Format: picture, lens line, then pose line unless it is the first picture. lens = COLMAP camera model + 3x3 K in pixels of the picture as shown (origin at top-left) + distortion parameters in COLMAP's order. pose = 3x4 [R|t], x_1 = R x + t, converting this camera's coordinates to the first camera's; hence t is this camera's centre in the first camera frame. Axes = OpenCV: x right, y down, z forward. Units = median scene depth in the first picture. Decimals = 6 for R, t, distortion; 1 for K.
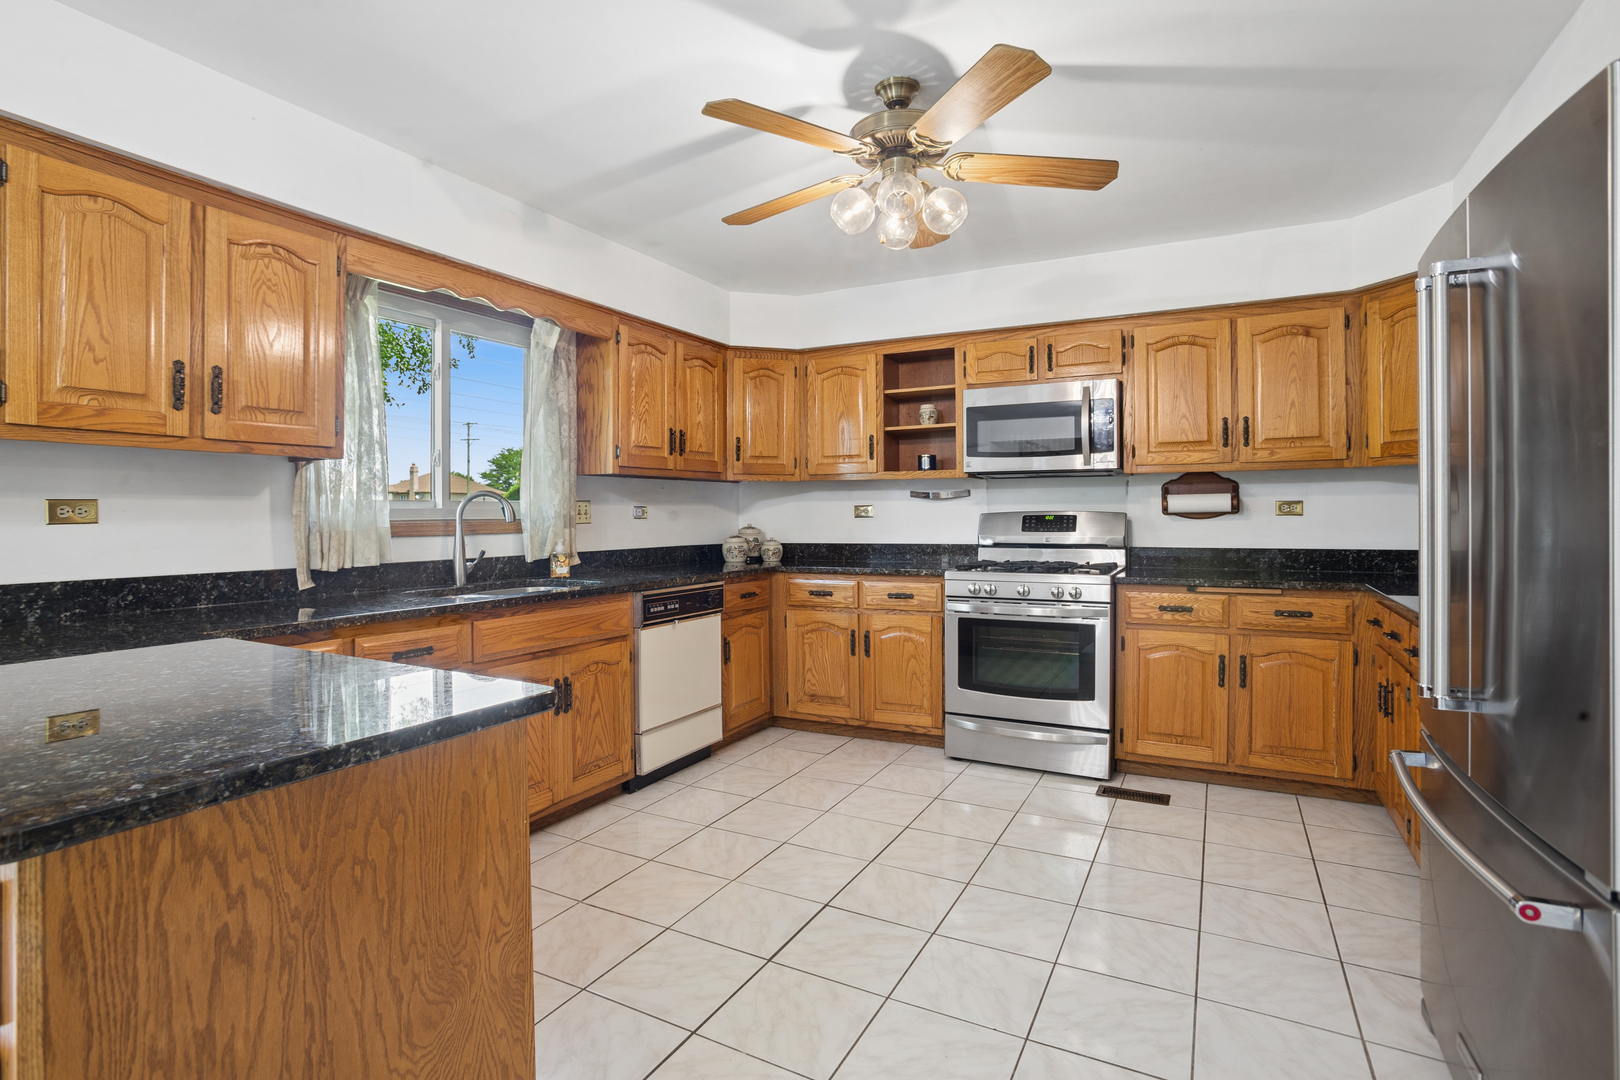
lens RADIAL K [[781.6, 0, 806.4], [0, 781.6, 523.4], [0, 0, 1]] dist [-0.068506, 0.000176]
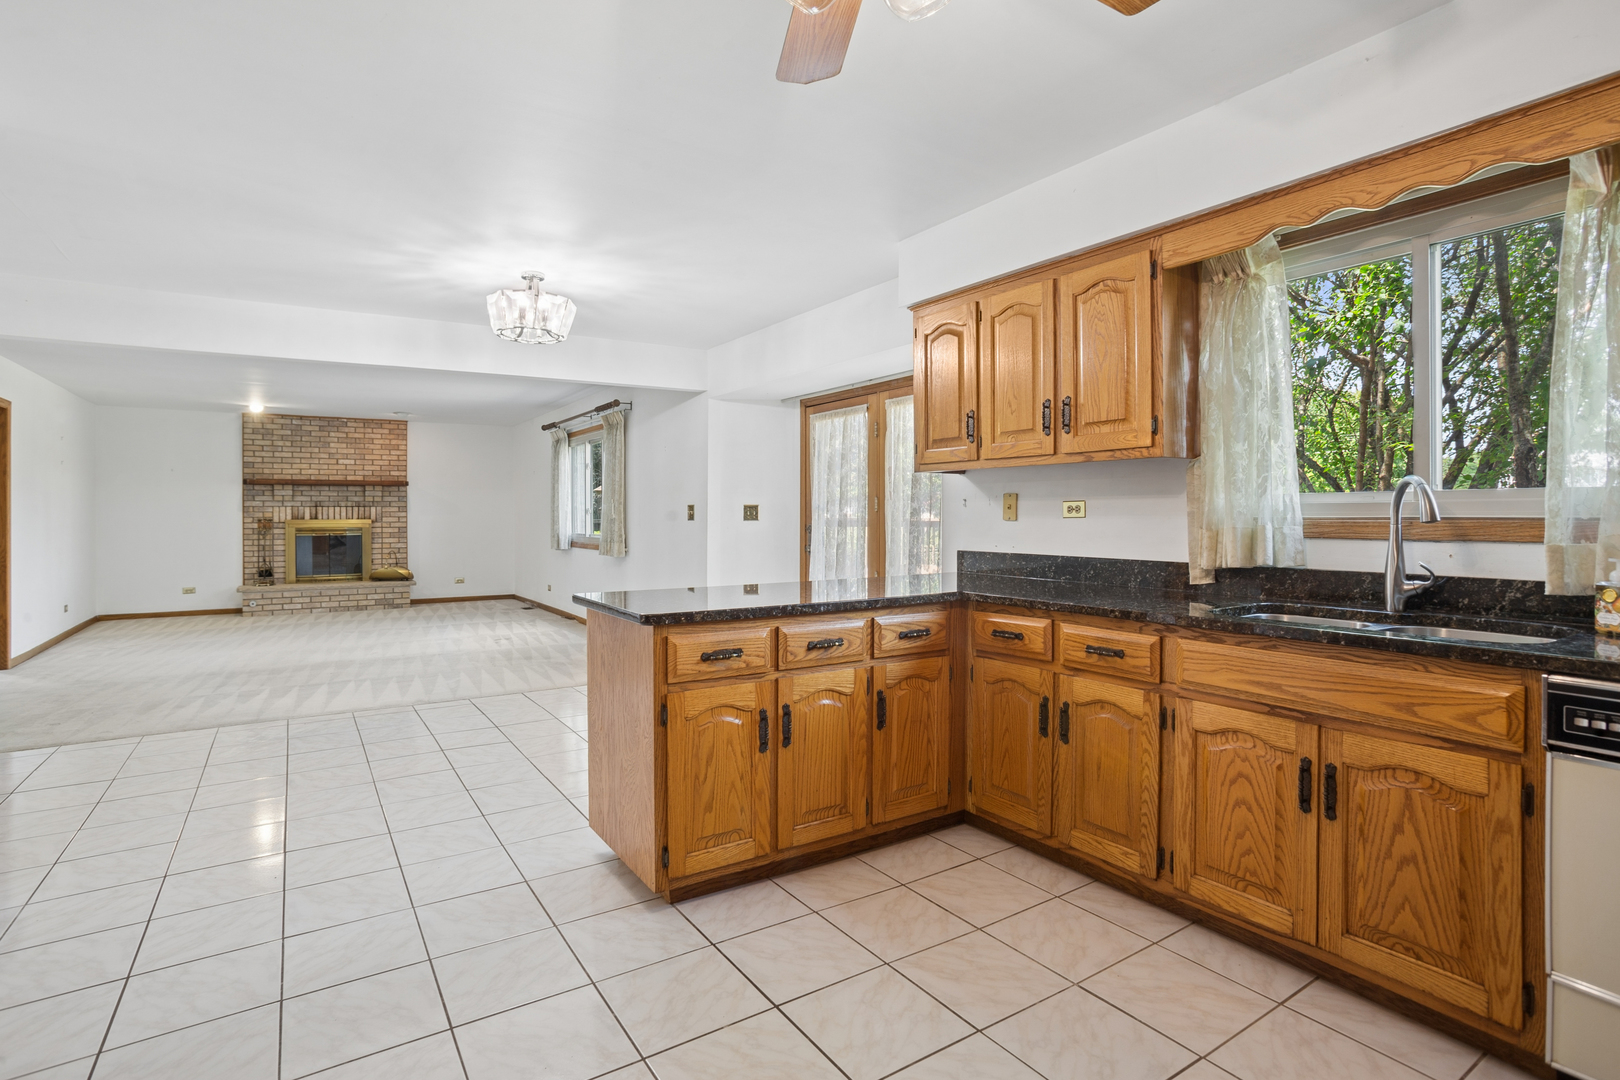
lens RADIAL K [[803.5, 0, 809.5], [0, 803.5, 530.1], [0, 0, 1]] dist [-0.038299, 0.000036]
pose [[-0.478452, 0.025871, -0.877733, 0.541832], [-0.001961, 0.999532, 0.030530, -0.018653], [0.878112, 0.016328, -0.478177, 1.075787]]
